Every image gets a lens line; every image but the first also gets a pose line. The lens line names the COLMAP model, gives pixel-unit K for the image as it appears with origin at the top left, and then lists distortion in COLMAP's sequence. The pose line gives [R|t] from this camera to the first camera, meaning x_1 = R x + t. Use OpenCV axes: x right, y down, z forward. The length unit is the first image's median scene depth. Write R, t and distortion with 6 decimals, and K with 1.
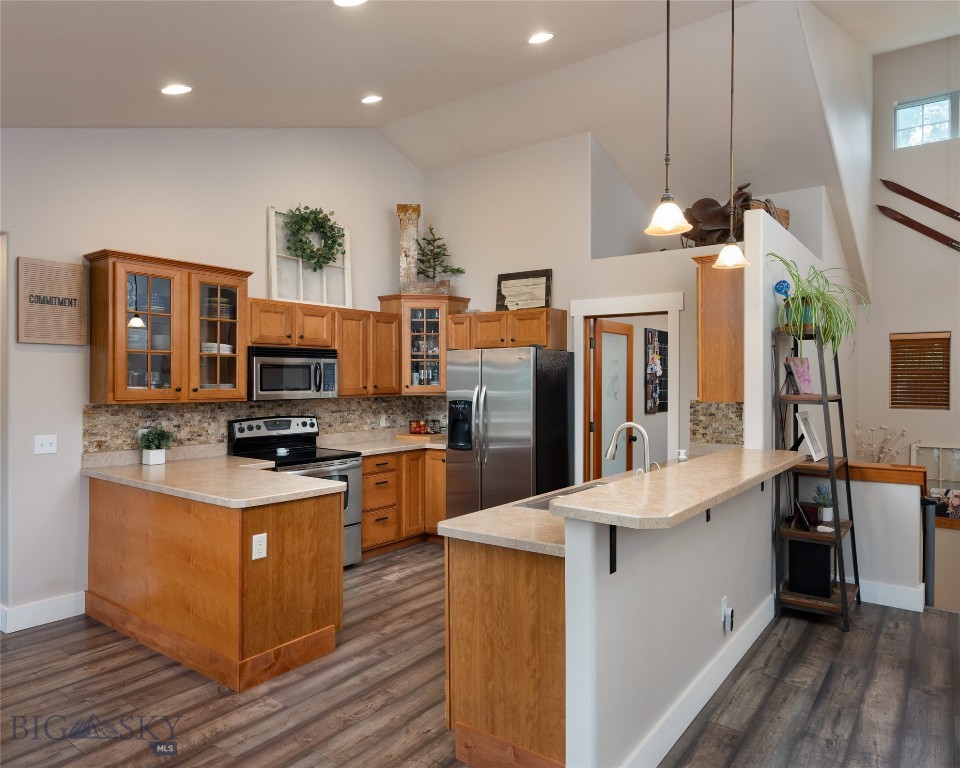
lens RADIAL K [[622.9, 0, 521.2], [0, 622.9, 382.7], [0, 0, 1]] dist [0.002691, 0.001388]
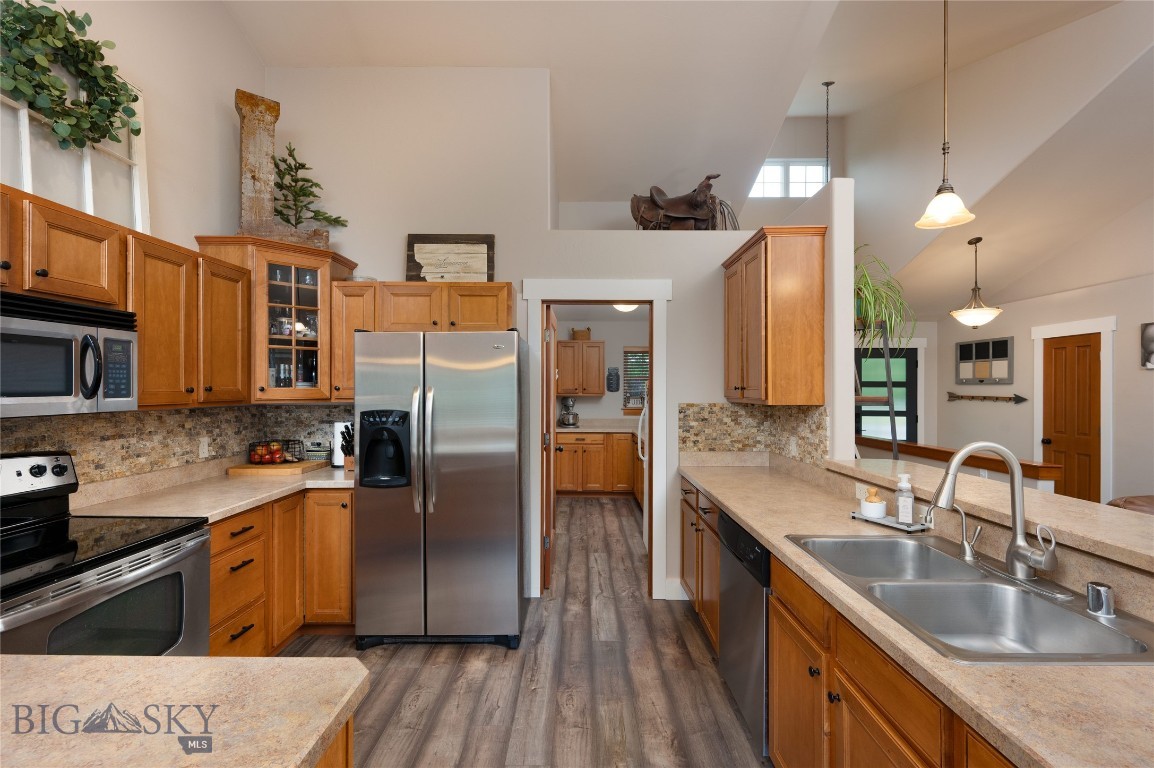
lens RADIAL K [[494.6, 0, 577.6], [0, 494.6, 389.3], [0, 0, 1]] dist [-0.001351, 0.000166]
pose [[0.824742, -0.000473, 0.565509, -0.222807], [0.001771, 0.999997, -0.001746, 0.008118], [-0.565506, 0.002442, 0.824740, 0.469343]]
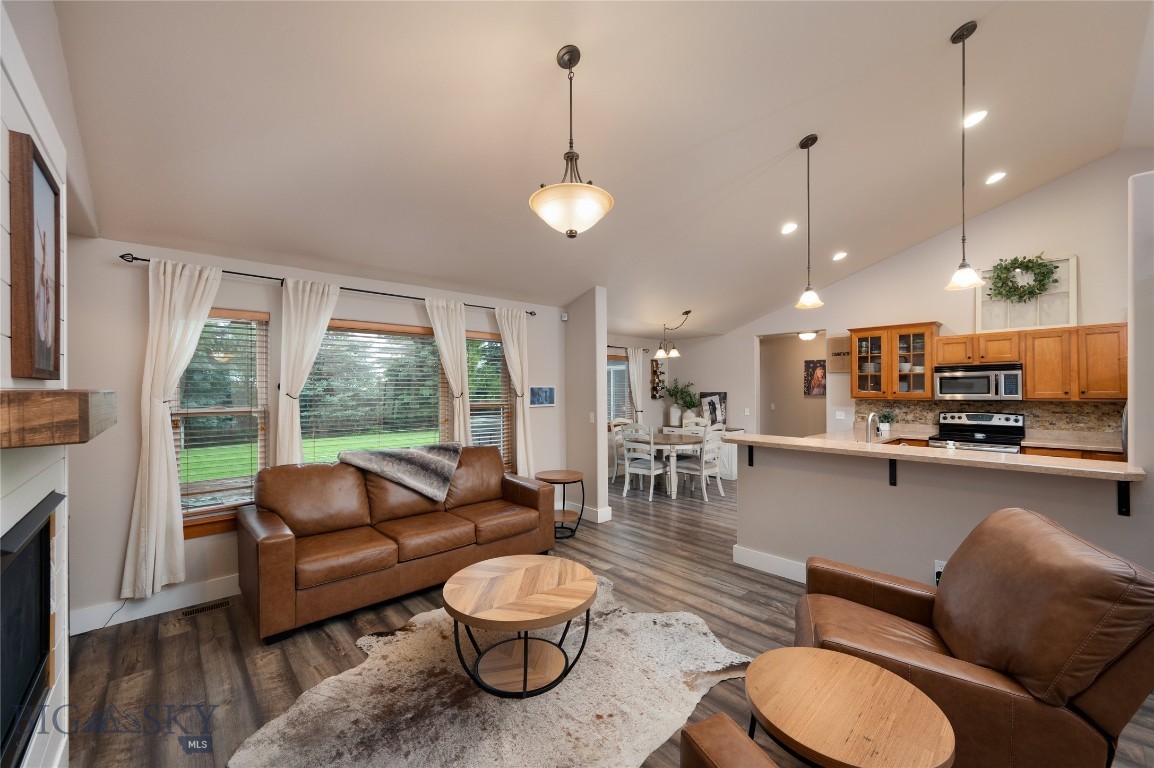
lens RADIAL K [[455.7, 0, 577.4], [0, 455.7, 388.1], [0, 0, 1]] dist [-0.000816, -0.000094]
pose [[-0.224864, -0.005888, -0.974372, 0.819983], [-0.001067, 0.999983, -0.005796, 0.005091], [0.974390, -0.000264, -0.224866, 0.301674]]
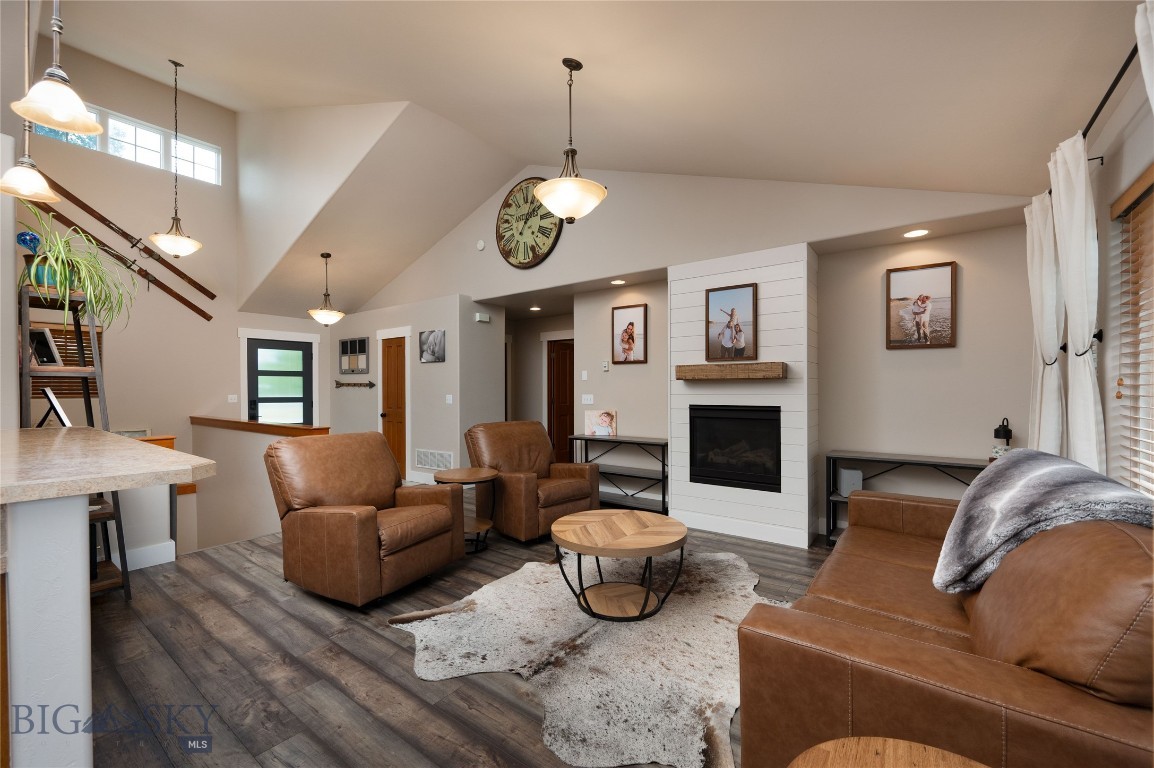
lens RADIAL K [[473.1, 0, 579.5], [0, 473.1, 387.6], [0, 0, 1]] dist [-0.001676, -0.000210]
pose [[0.039031, -0.001716, 0.999237, -0.151674], [0.007691, 0.999969, 0.001417, 0.040332], [-0.999208, 0.007629, 0.039043, 0.165531]]
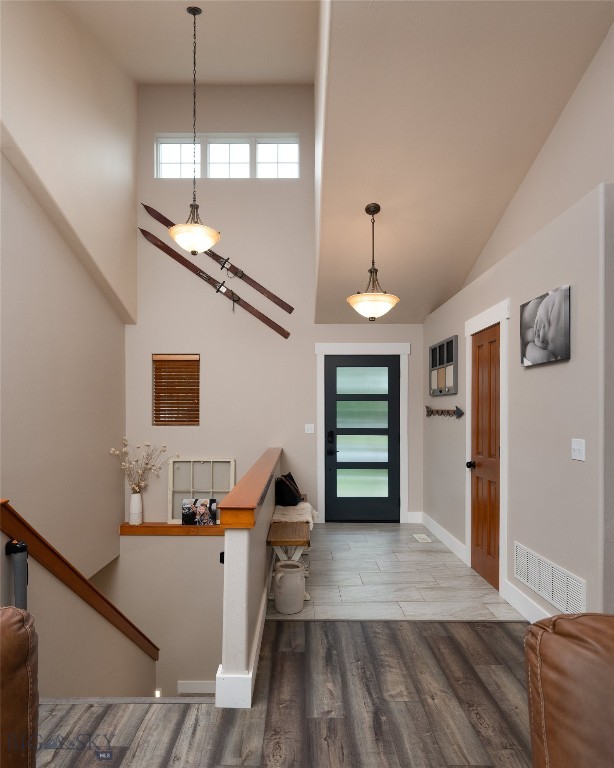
lens RADIAL K [[463.7, 0, 303.0], [0, 463.7, 414.8], [0, 0, 1]] dist [-0.004200, -0.000497]
pose [[0.821402, -0.003257, 0.570340, 0.486774], [0.003524, 0.999994, 0.000635, 0.032105], [-0.570338, 0.001488, 0.821409, 0.301157]]
